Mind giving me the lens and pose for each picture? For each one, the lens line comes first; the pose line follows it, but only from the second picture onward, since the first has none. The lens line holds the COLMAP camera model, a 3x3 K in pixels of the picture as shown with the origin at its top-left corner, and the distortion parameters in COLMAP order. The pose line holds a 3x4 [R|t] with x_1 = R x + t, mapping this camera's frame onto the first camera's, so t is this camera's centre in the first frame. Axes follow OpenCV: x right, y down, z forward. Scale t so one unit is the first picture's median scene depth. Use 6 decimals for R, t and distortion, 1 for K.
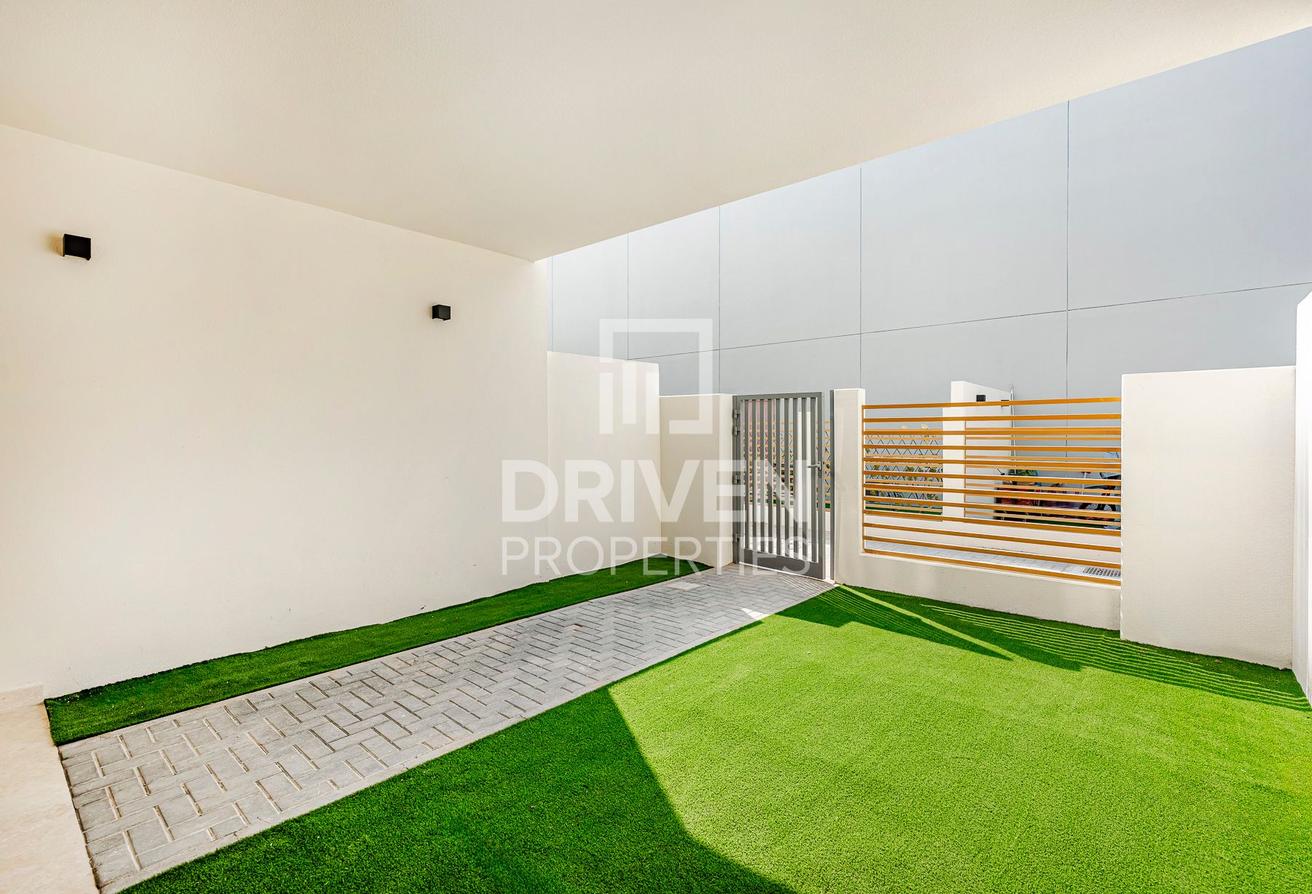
lens RADIAL K [[600.6, 0, 656.0], [0, 600.6, 447.0], [0, 0, 1]] dist [-0.001142, -0.000273]
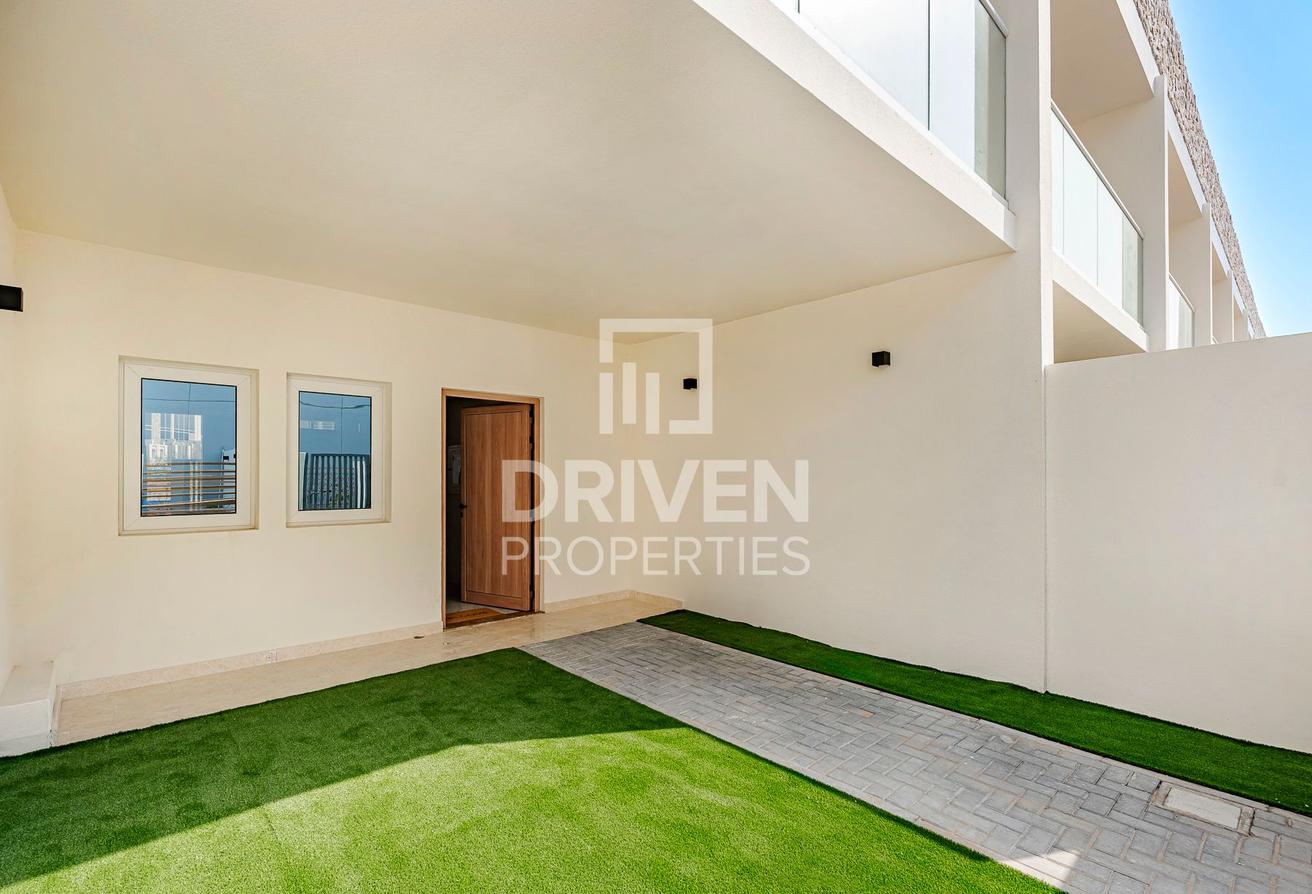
lens RADIAL K [[600.6, 0, 656.0], [0, 600.6, 447.0], [0, 0, 1]] dist [-0.001142, -0.000273]
pose [[-0.104080, -0.045906, -0.993509, 0.686415], [-0.027712, 0.998680, -0.043242, -0.022370], [0.994183, 0.023032, -0.105215, 0.742850]]
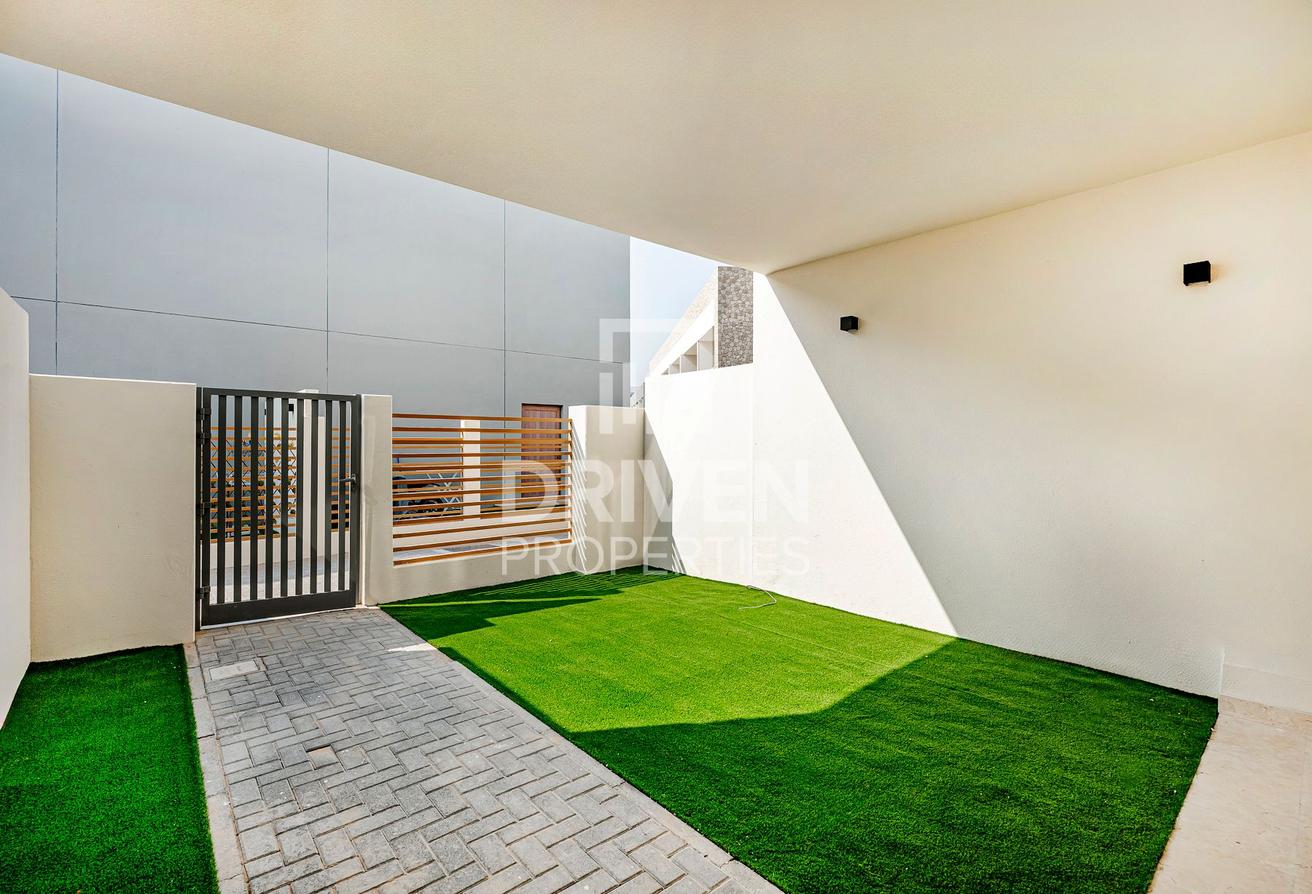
lens RADIAL K [[600.6, 0, 656.0], [0, 600.6, 447.0], [0, 0, 1]] dist [-0.001142, -0.000273]
pose [[0.131075, -0.001467, 0.991371, -0.657849], [0.021328, 0.999772, -0.001341, -0.005525], [-0.991143, 0.021320, 0.131077, 0.534169]]
